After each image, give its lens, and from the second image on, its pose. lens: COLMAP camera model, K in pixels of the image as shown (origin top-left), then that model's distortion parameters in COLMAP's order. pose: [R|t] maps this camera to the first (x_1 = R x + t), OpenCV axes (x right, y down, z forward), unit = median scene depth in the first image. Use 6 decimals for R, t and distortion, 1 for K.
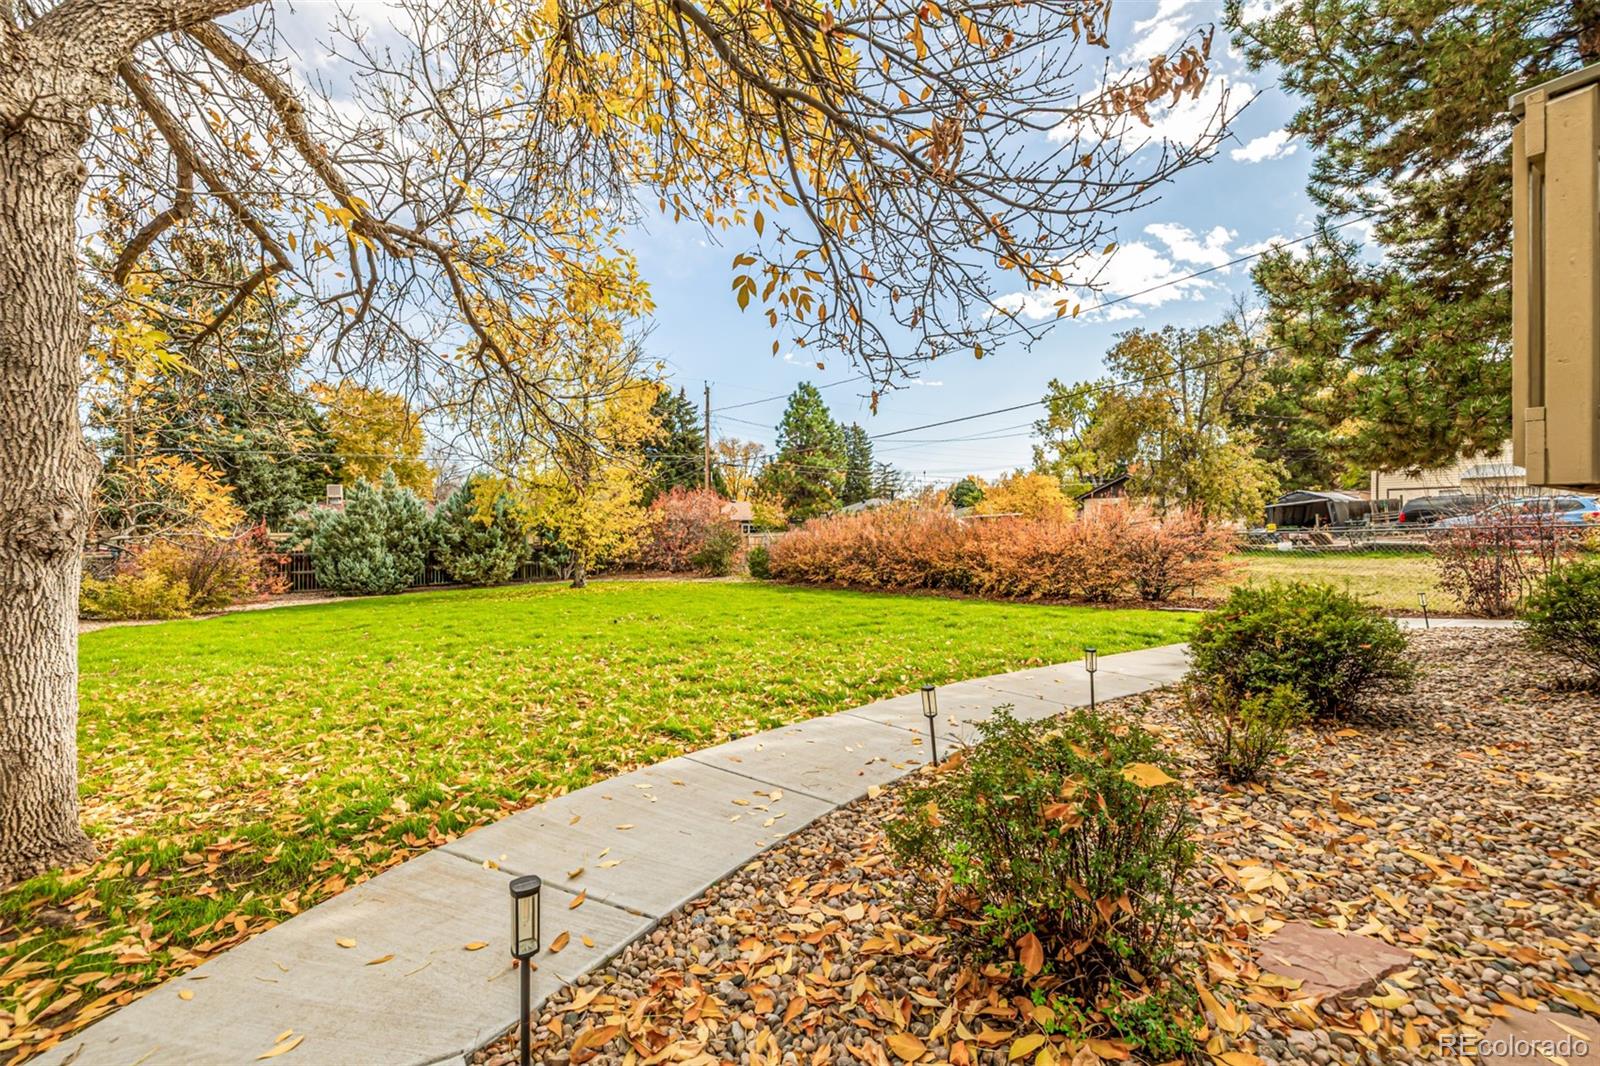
lens RADIAL K [[681.0, 0, 790.9], [0, 681.0, 518.4], [0, 0, 1]] dist [-0.002333, -0.000234]
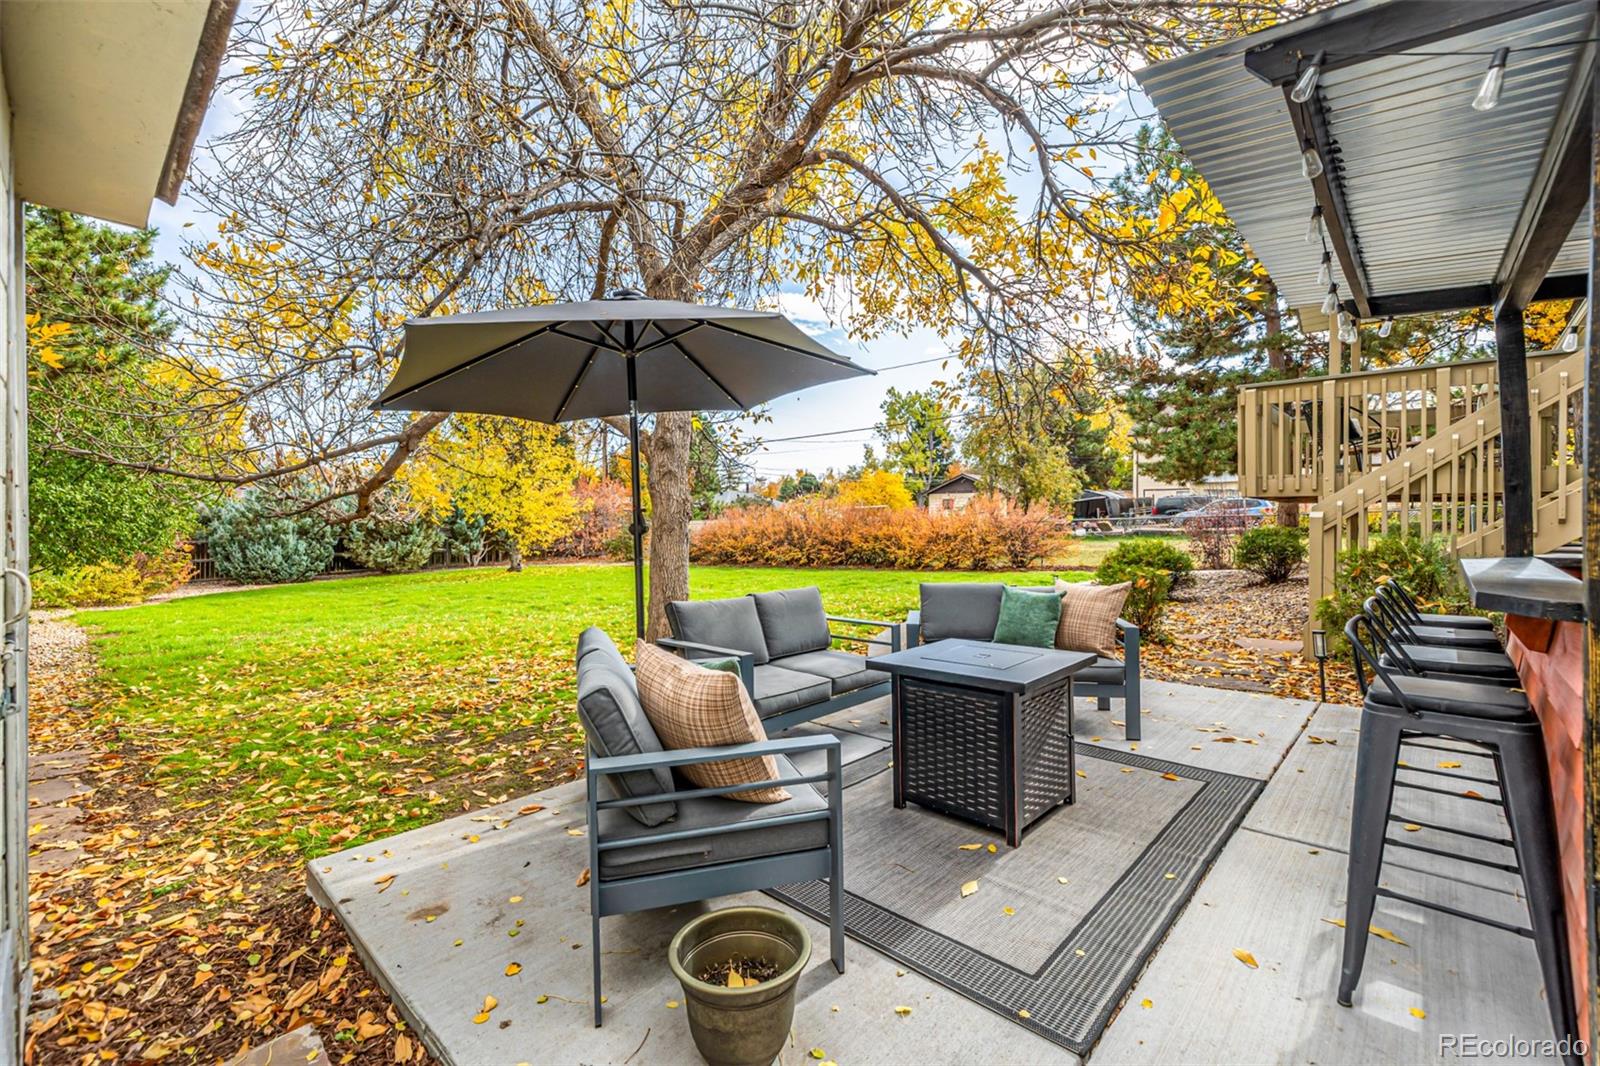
lens RADIAL K [[681.0, 0, 790.9], [0, 681.0, 518.4], [0, 0, 1]] dist [-0.002333, -0.000234]
pose [[0.967733, 0.004092, 0.251946, -0.150410], [-0.007318, 0.999903, 0.011871, 0.002447], [-0.251873, -0.013332, 0.967668, -0.133777]]
